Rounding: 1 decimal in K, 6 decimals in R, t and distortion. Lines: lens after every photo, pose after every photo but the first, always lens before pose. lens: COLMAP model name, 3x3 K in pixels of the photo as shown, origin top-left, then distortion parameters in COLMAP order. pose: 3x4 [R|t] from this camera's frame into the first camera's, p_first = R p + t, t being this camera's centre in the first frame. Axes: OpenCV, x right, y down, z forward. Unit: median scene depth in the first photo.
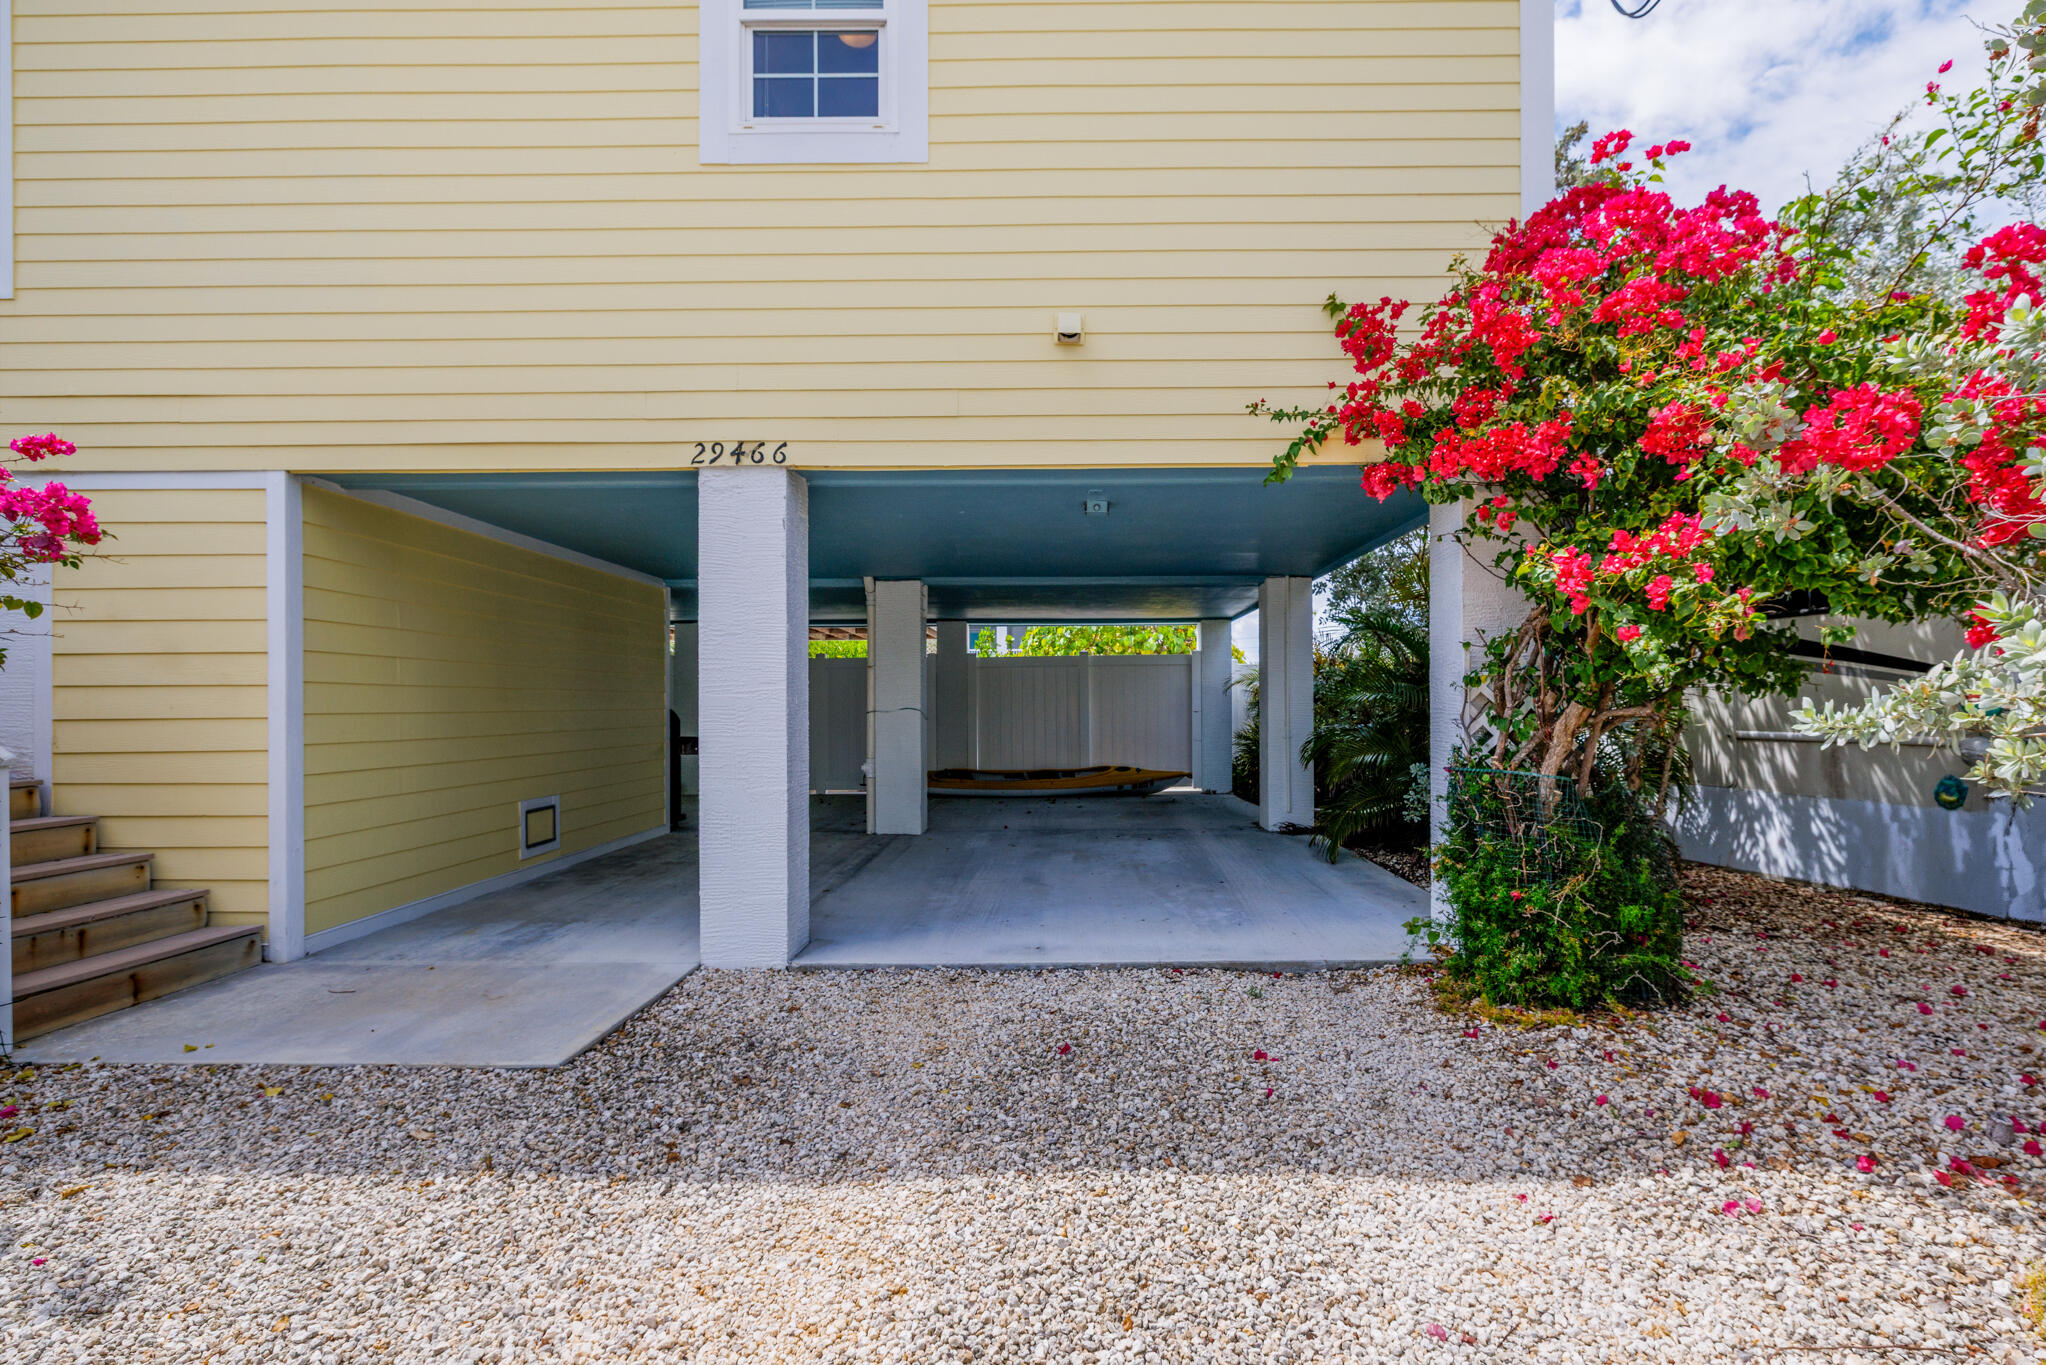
lens RADIAL K [[1000.4, 0, 1030.7], [0, 1000.4, 689.1], [0, 0, 1]] dist [0.006370, 0.000893]
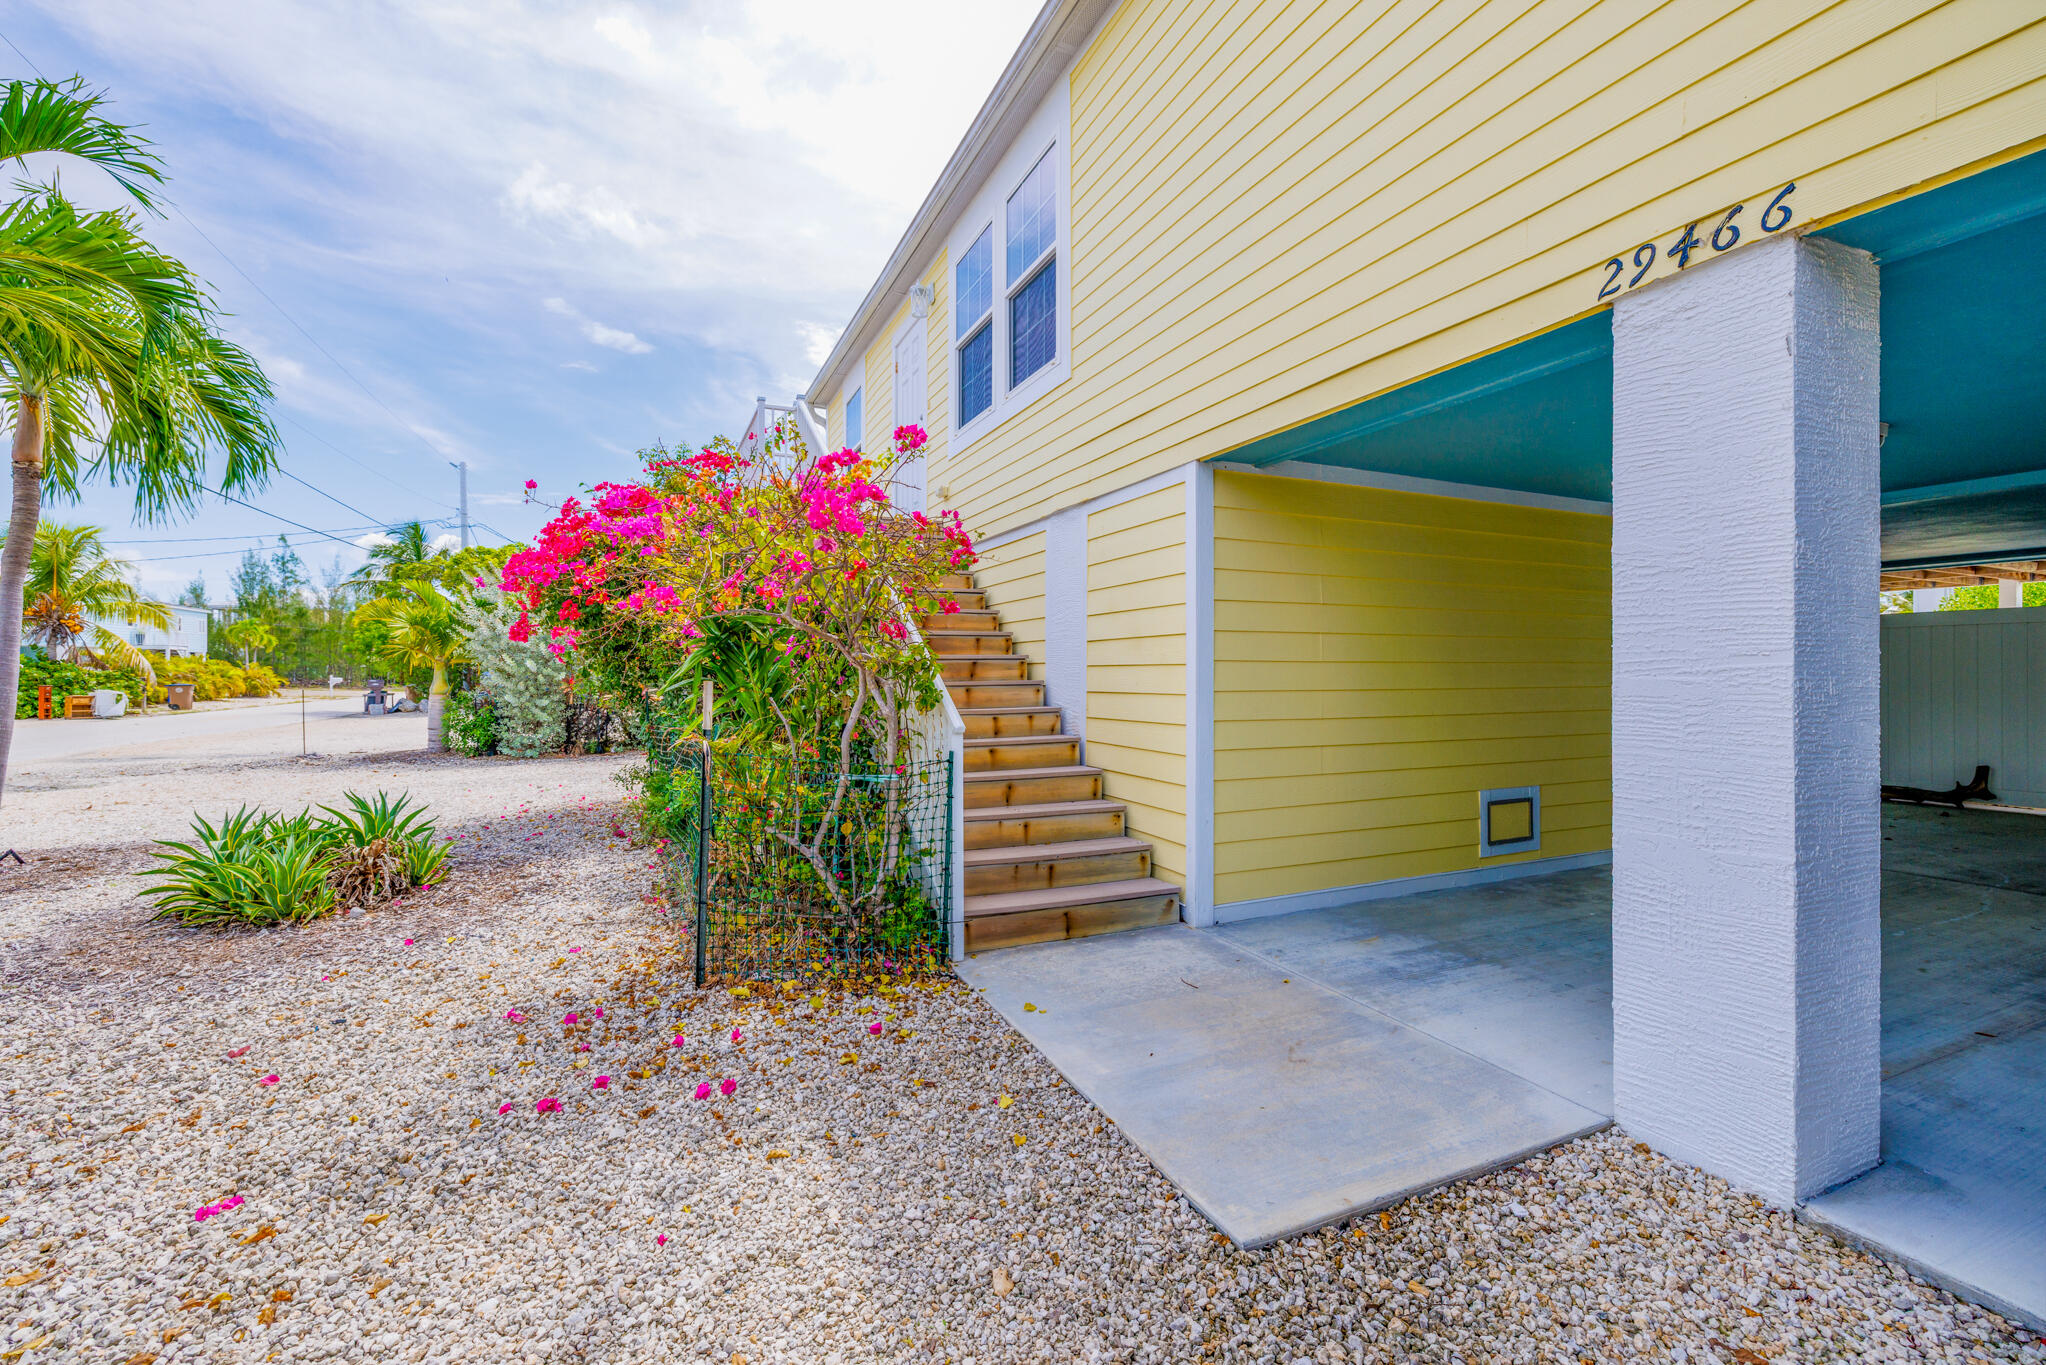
lens RADIAL K [[840.0, 0, 1018.4], [0, 840.0, 671.5], [0, 0, 1]] dist [-0.001392, 0.000830]
pose [[0.428889, 0.002544, -0.903353, -0.026380], [0.013453, 0.999867, 0.009203, -0.006759], [0.903257, -0.016099, 0.428798, 0.457905]]
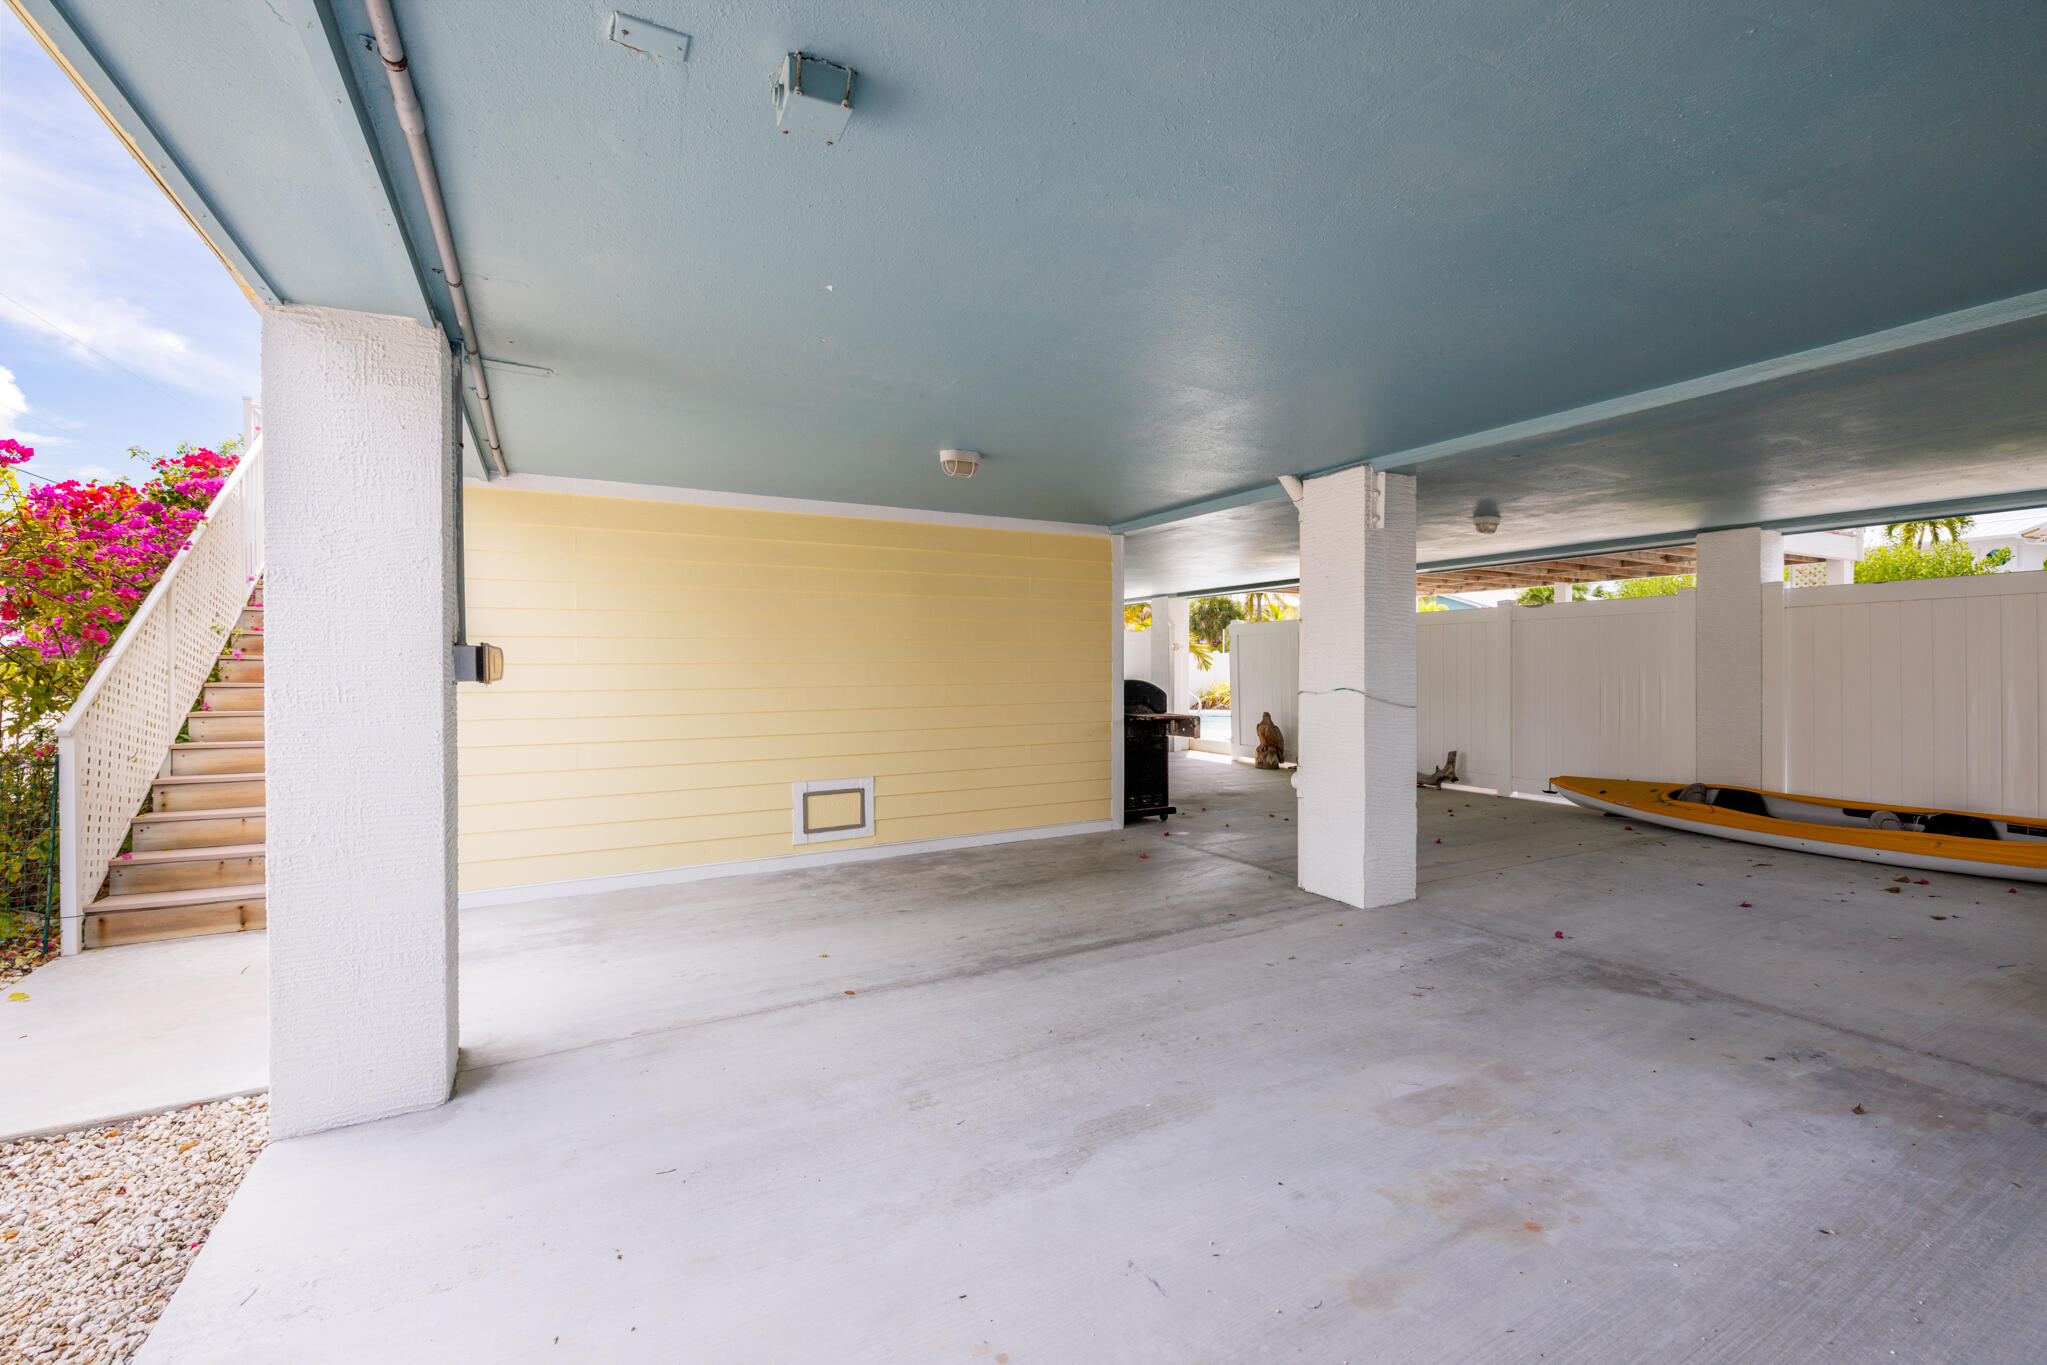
lens RADIAL K [[840.4, 0, 1021.3], [0, 840.4, 660.4], [0, 0, 1]] dist [-0.001392, 0.000830]
pose [[0.494941, -0.002705, -0.868922, 0.408264], [0.016947, 0.999835, 0.006541, -0.007081], [0.868761, -0.017963, 0.494906, 1.136045]]
